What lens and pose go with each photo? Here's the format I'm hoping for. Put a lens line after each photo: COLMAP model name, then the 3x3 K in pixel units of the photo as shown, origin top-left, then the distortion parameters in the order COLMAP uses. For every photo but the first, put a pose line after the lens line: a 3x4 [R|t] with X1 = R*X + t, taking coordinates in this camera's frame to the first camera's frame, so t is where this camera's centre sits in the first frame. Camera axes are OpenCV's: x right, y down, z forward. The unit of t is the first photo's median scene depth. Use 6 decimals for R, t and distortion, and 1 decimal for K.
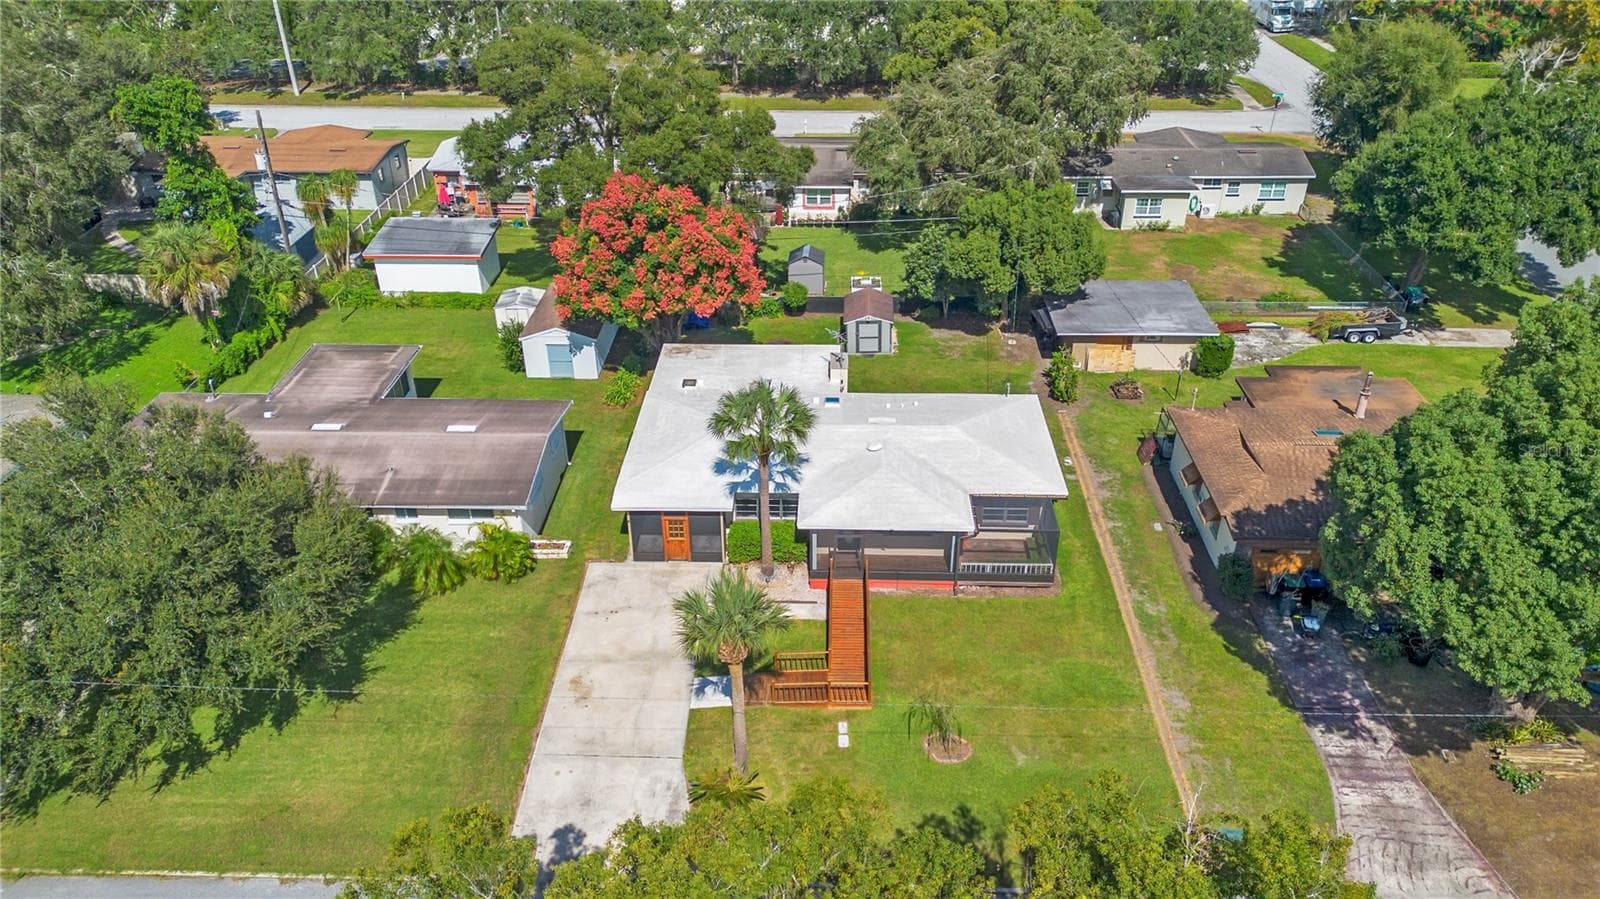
lens RADIAL K [[1125.9, 0, 808.5], [0, 1125.9, 442.3], [0, 0, 1]] dist [0.100721, -0.100134]
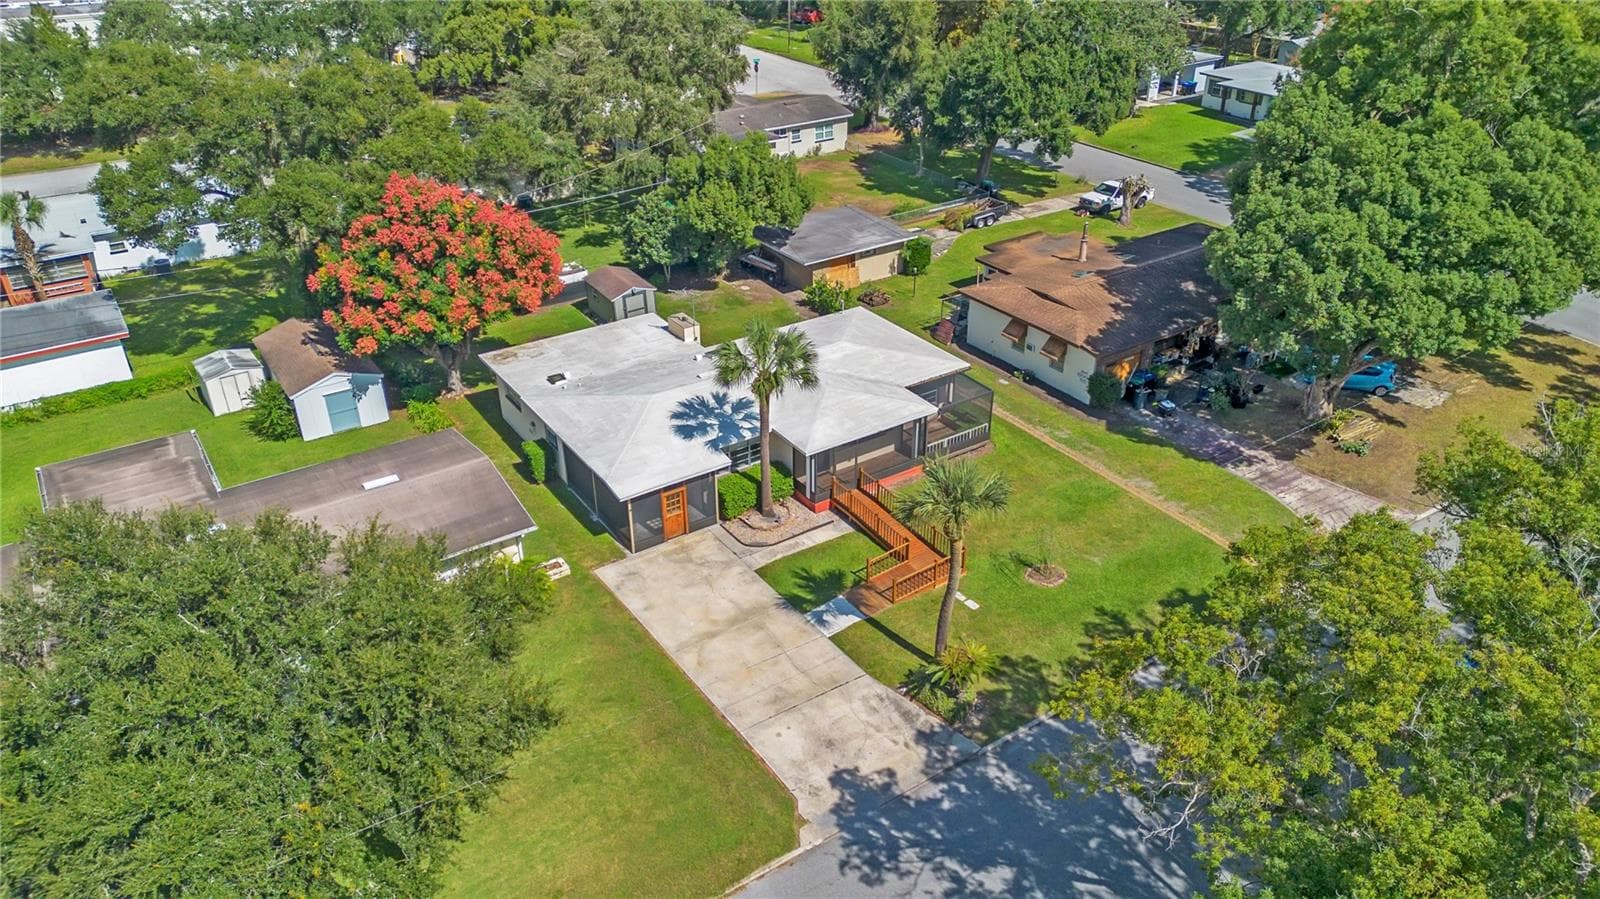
lens RADIAL K [[1125.9, 0, 808.5], [0, 1125.9, 442.3], [0, 0, 1]] dist [0.100721, -0.100134]
pose [[0.813227, -0.286060, 0.506786, -0.428183], [0.295907, 0.953126, 0.063167, 0.000244], [-0.501101, 0.098593, 0.859754, 0.093935]]
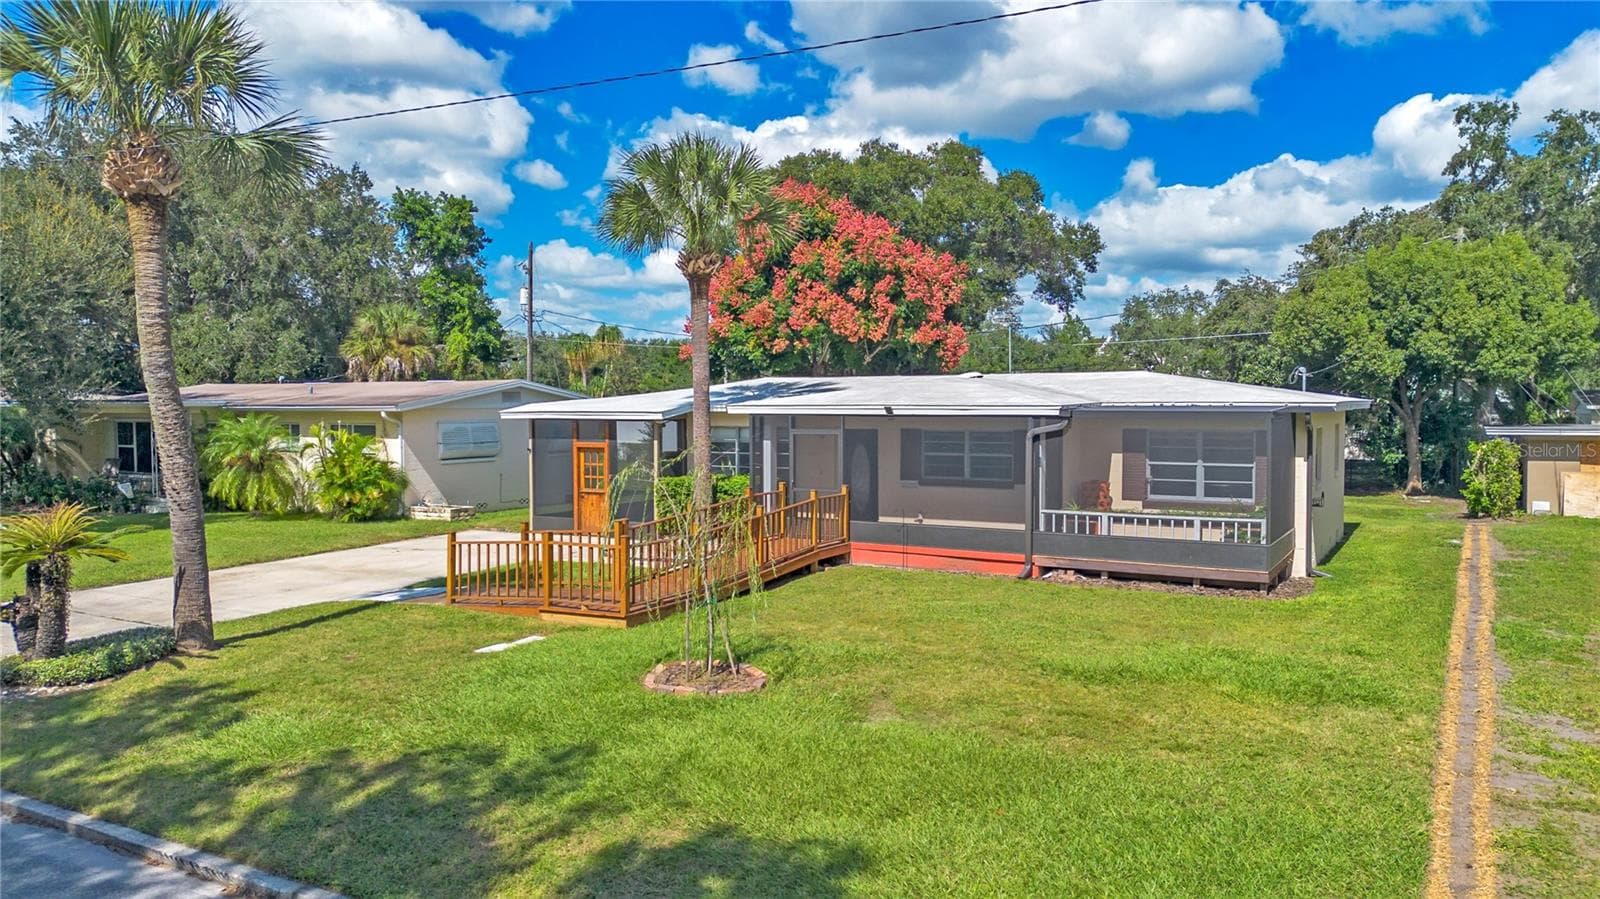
lens RADIAL K [[1125.9, 0, 808.5], [0, 1125.9, 442.3], [0, 0, 1]] dist [0.100721, -0.100134]
pose [[0.883206, 0.016386, -0.468699, 0.217599], [-0.235349, 0.879926, -0.412724, 0.240034], [0.405658, 0.474828, 0.781012, 0.504524]]
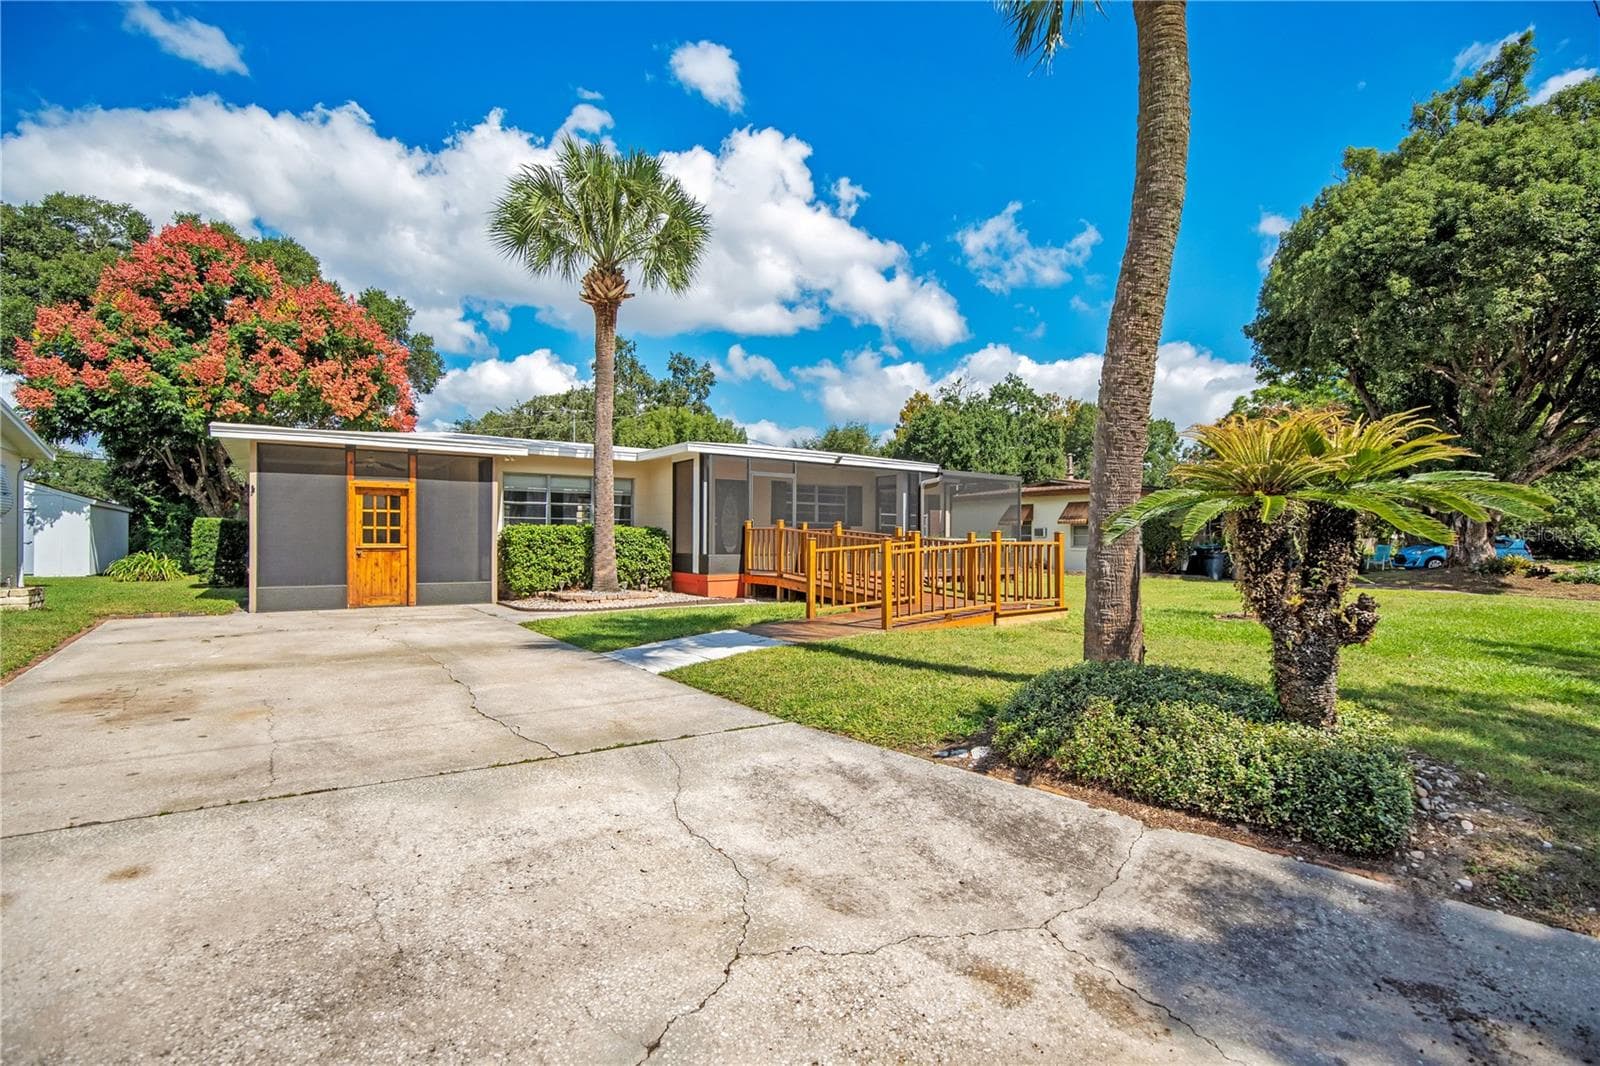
lens RADIAL K [[762.1, 0, 818.7], [0, 762.1, 536.6], [0, 0, 1]] dist [-0.027682, 0.000299]
pose [[0.794507, 0.009922, 0.607173, -0.138502], [0.301389, 0.861584, -0.408457, 0.217940], [-0.527183, 0.507518, 0.681545, 0.618602]]
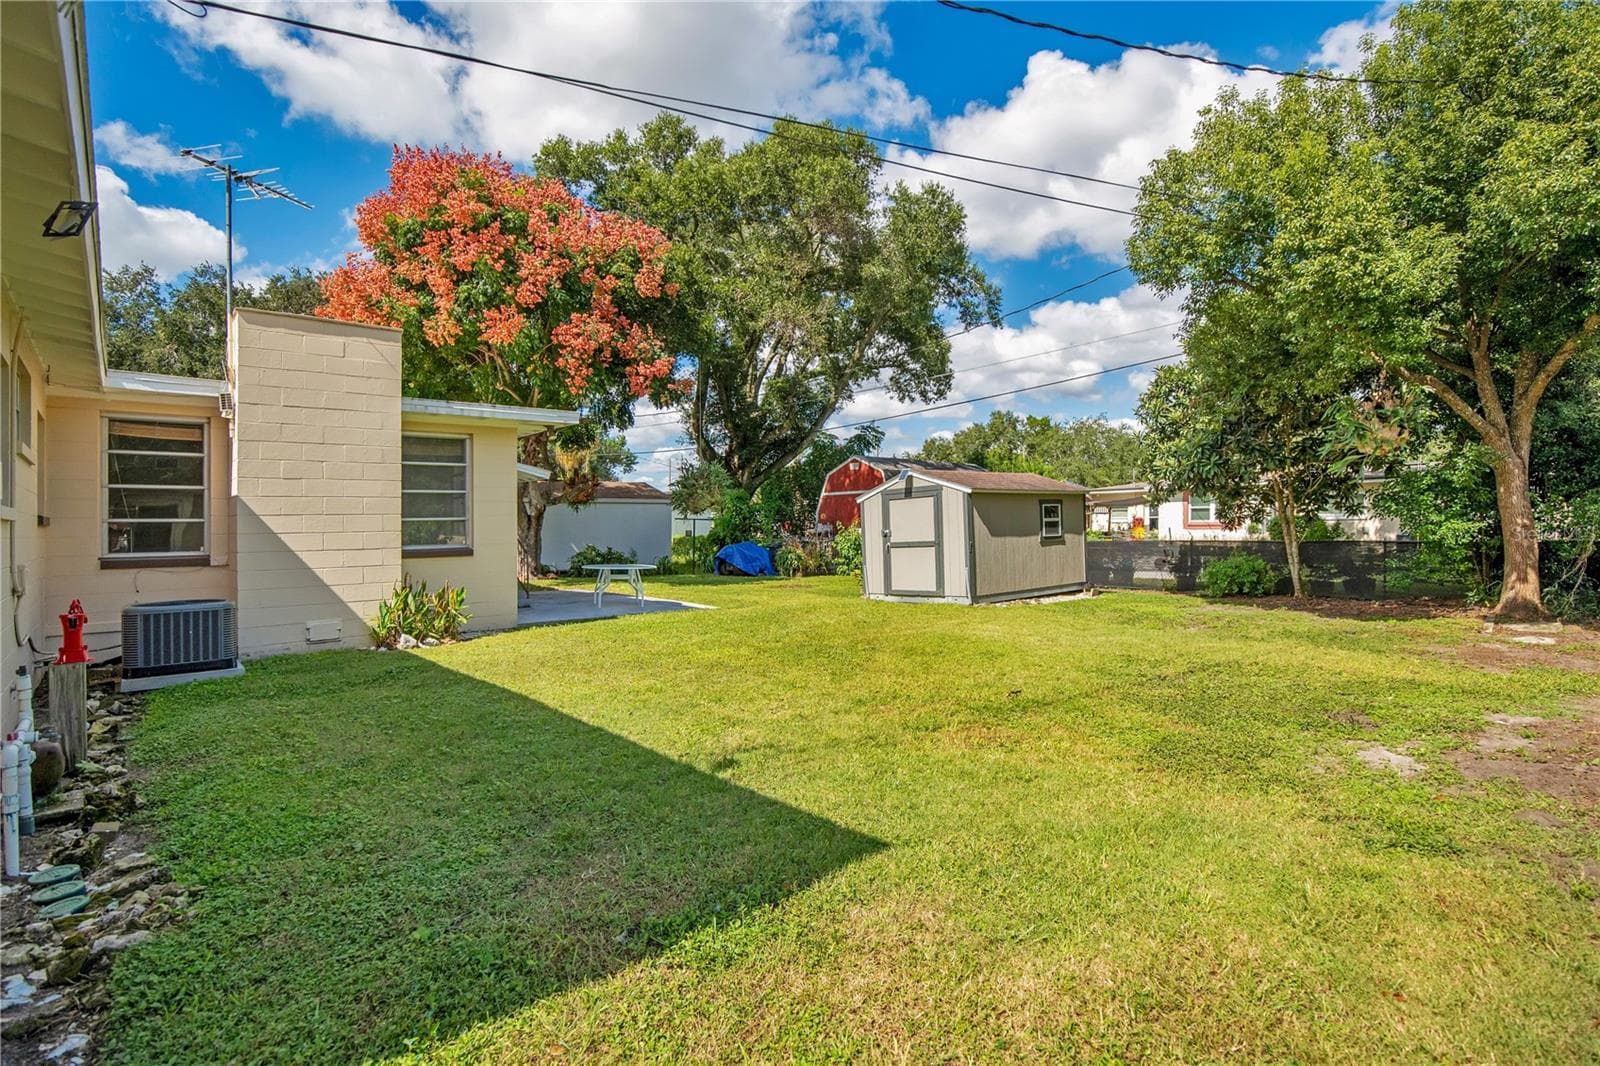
lens RADIAL K [[762.1, 0, 818.7], [0, 762.1, 536.6], [0, 0, 1]] dist [-0.027682, 0.000299]
pose [[0.688260, 0.002536, -0.725459, 0.231566], [-0.352039, 0.875532, -0.330927, -0.012916], [0.634324, 0.483154, 0.603487, 1.003192]]
